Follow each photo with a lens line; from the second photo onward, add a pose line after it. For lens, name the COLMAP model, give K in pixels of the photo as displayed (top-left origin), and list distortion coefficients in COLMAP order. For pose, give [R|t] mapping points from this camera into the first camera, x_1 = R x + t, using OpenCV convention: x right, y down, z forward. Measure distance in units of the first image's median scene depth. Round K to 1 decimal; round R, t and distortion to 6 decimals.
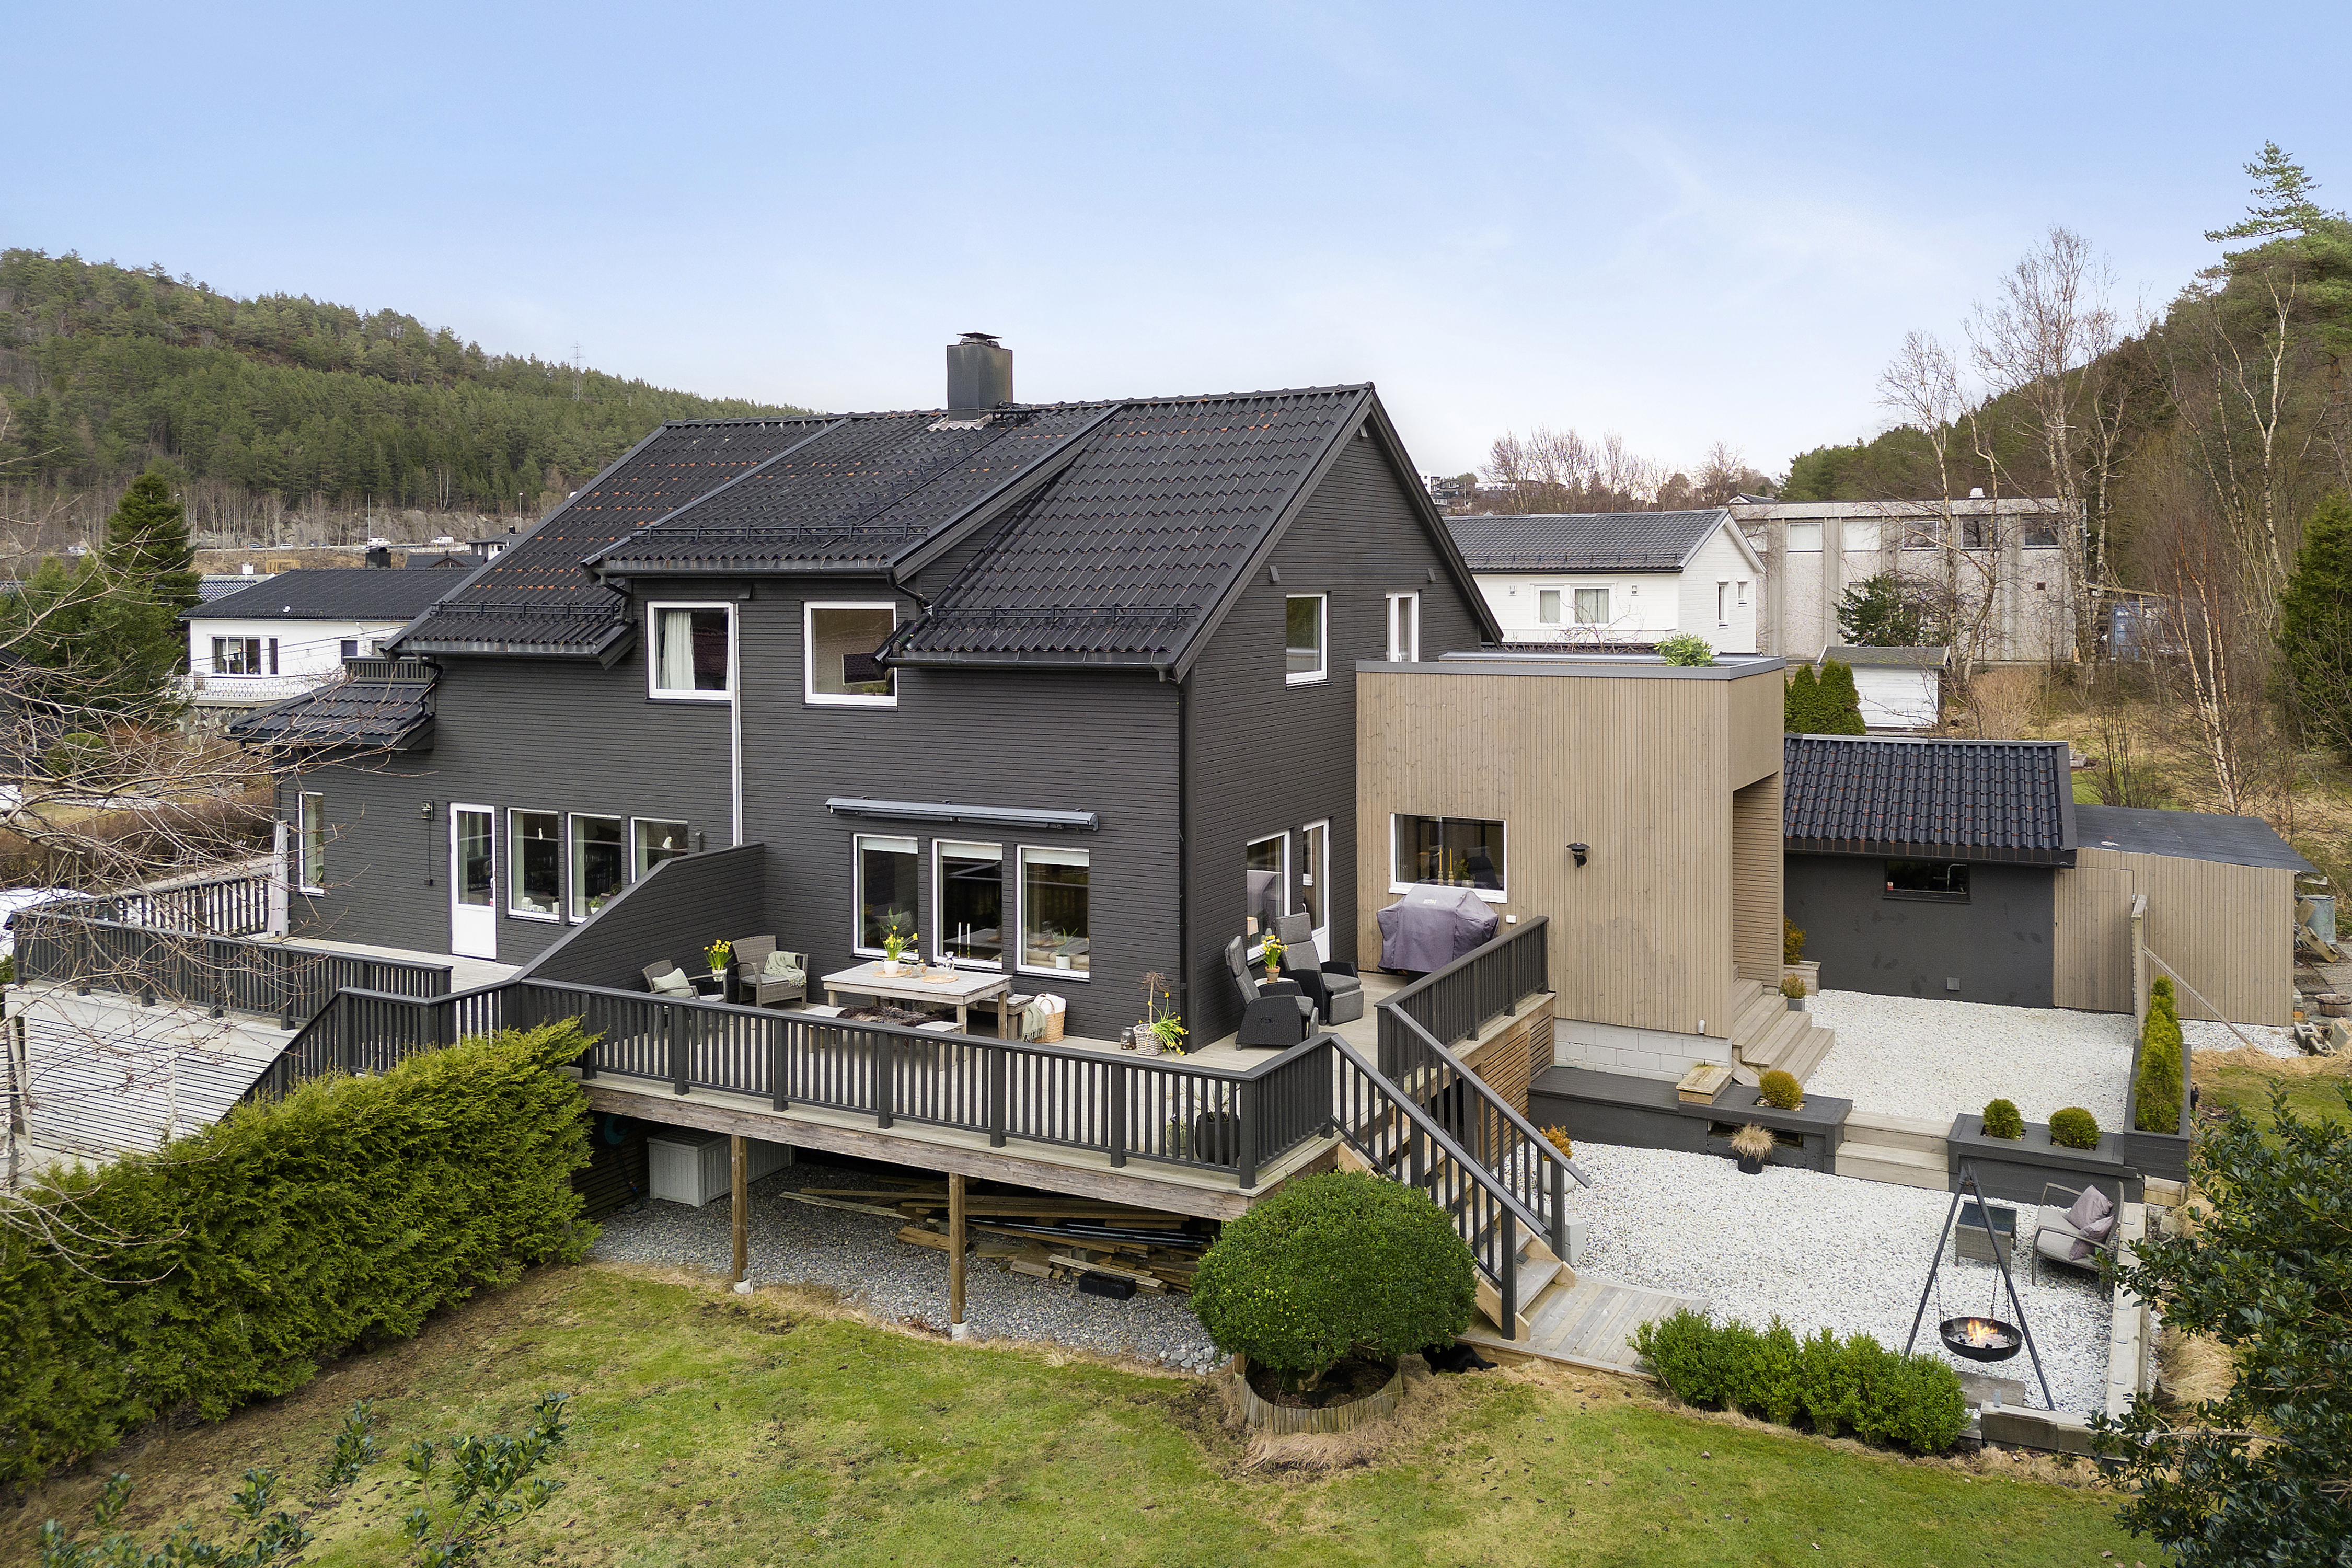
lens RADIAL K [[1785.4, 0, 1188.6], [0, 1785.4, 609.8], [0, 0, 1]] dist [0.061570, -0.044150]
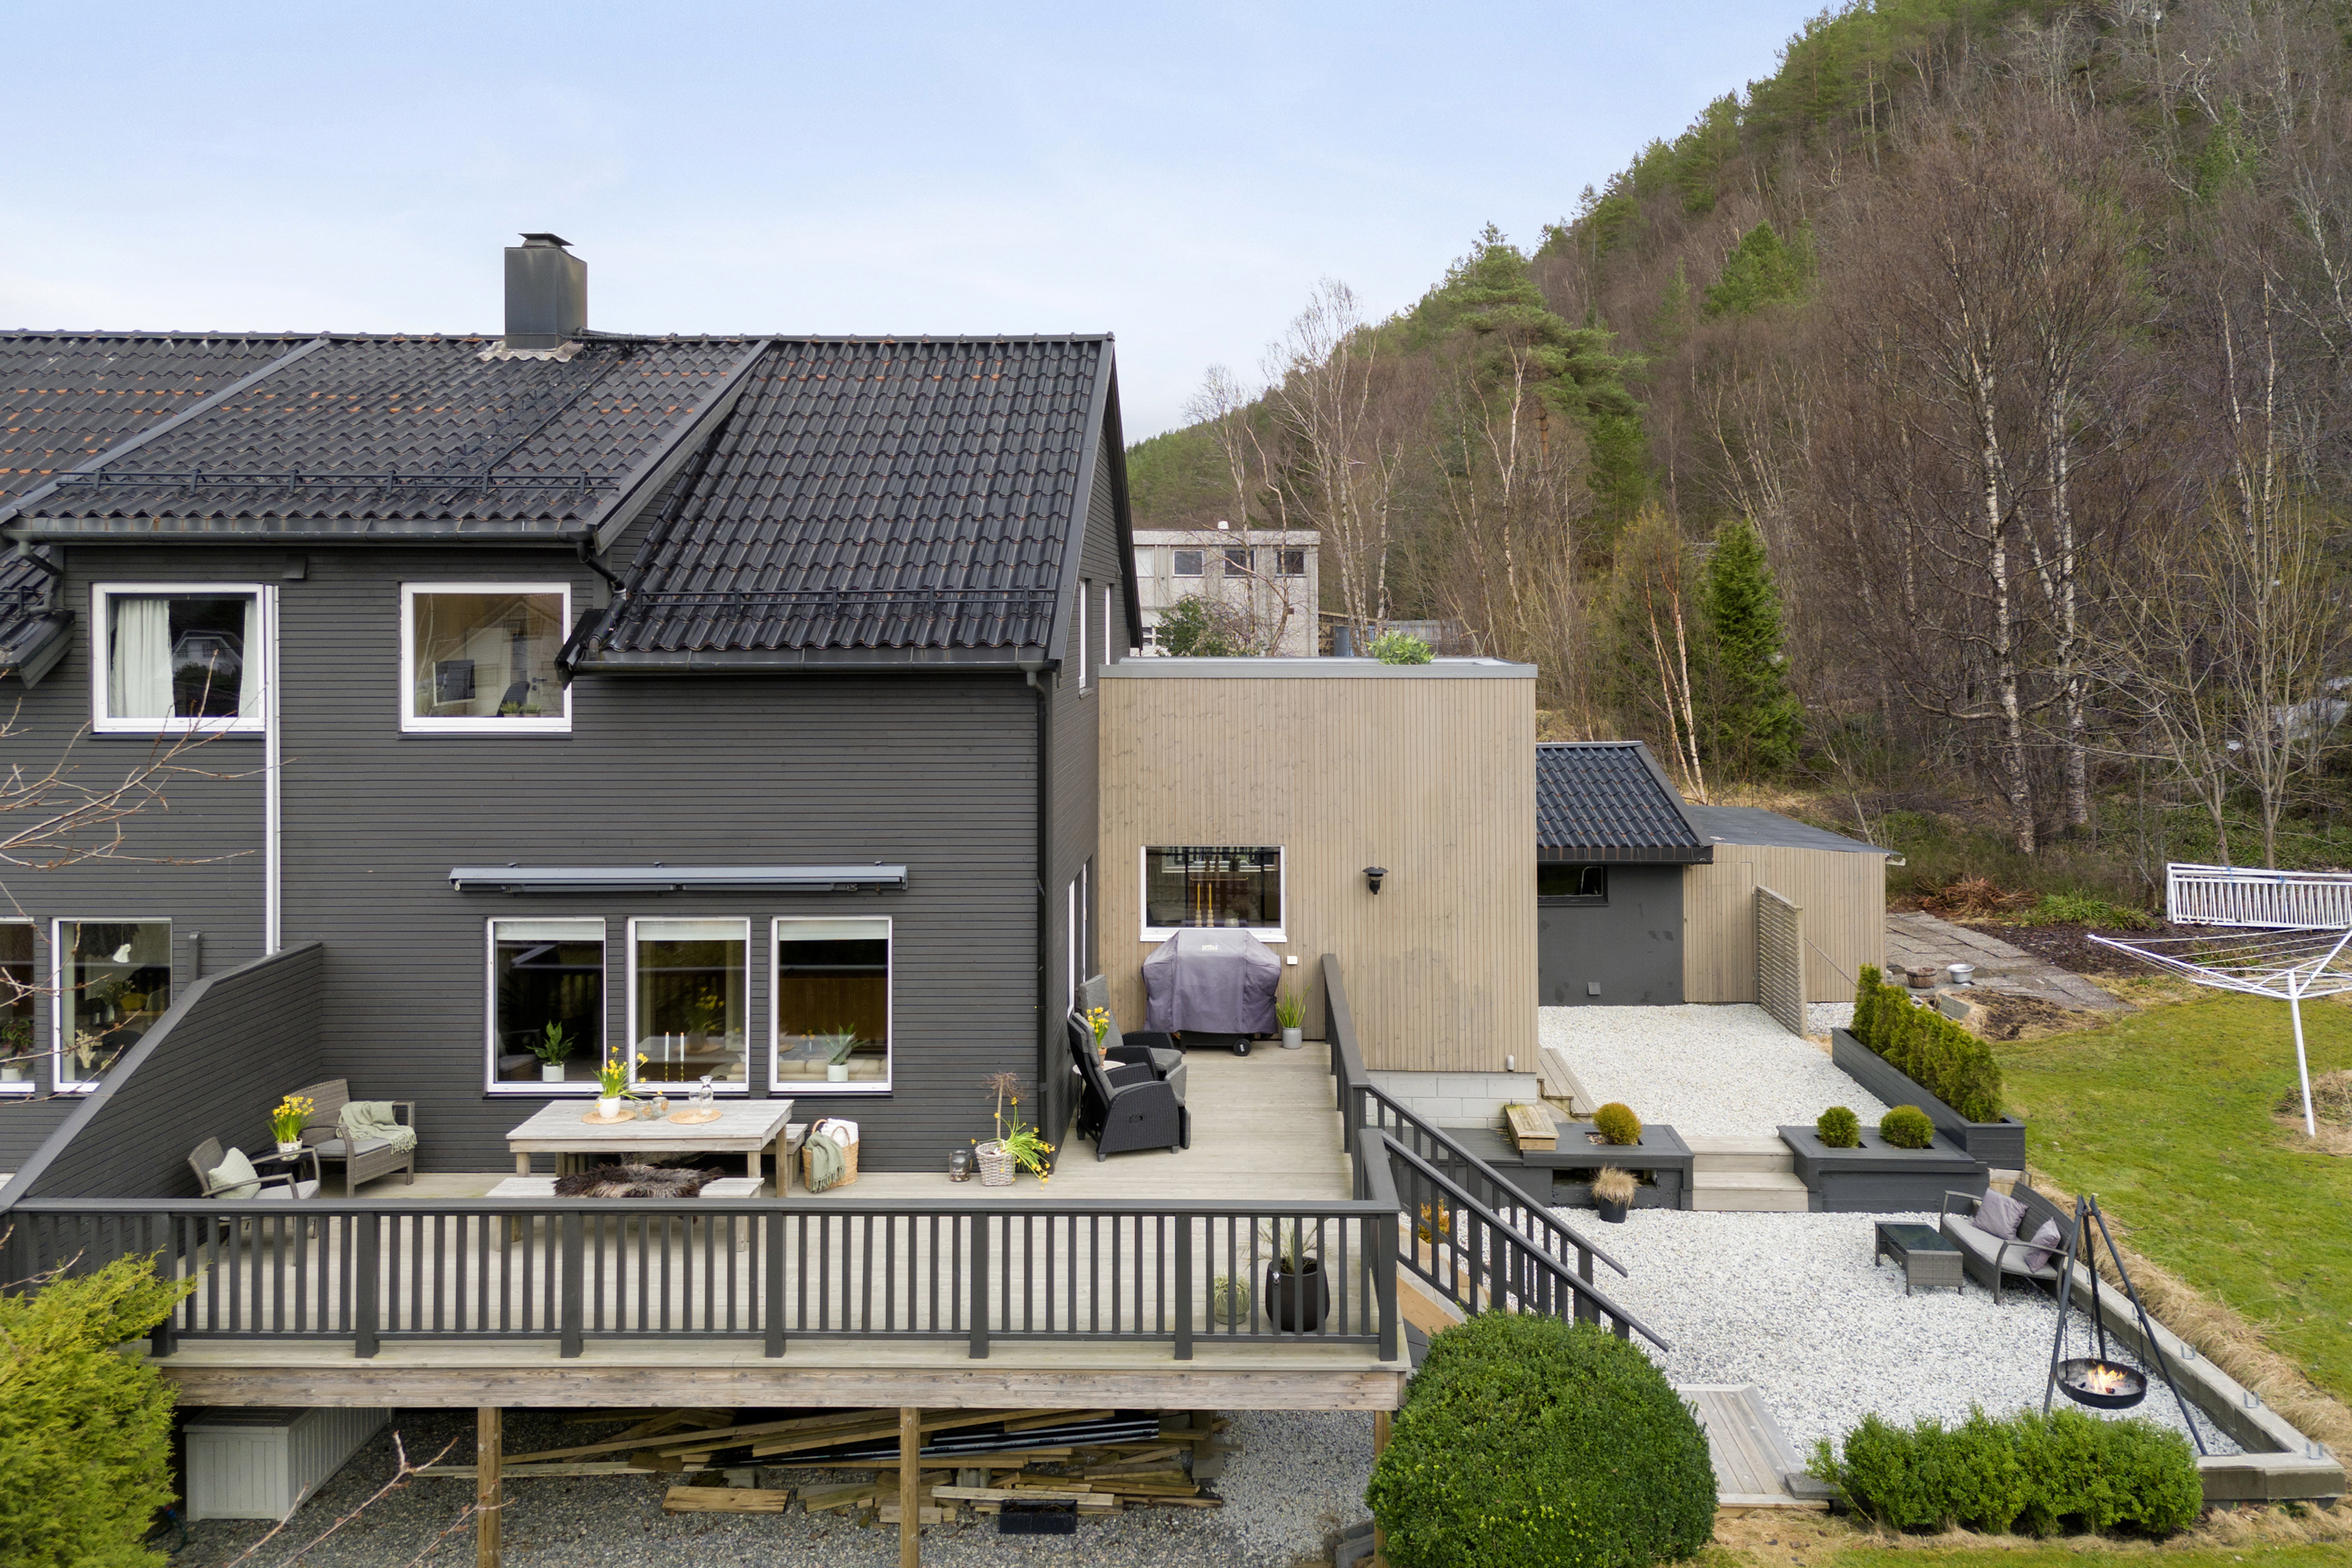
lens RADIAL K [[1785.4, 0, 1188.6], [0, 1785.4, 609.8], [0, 0, 1]] dist [0.061570, -0.044150]
pose [[0.896182, 0.004561, 0.443663, -0.257249], [0.003490, 0.999844, -0.017327, 0.019202], [-0.443673, 0.017077, 0.896026, 0.257323]]
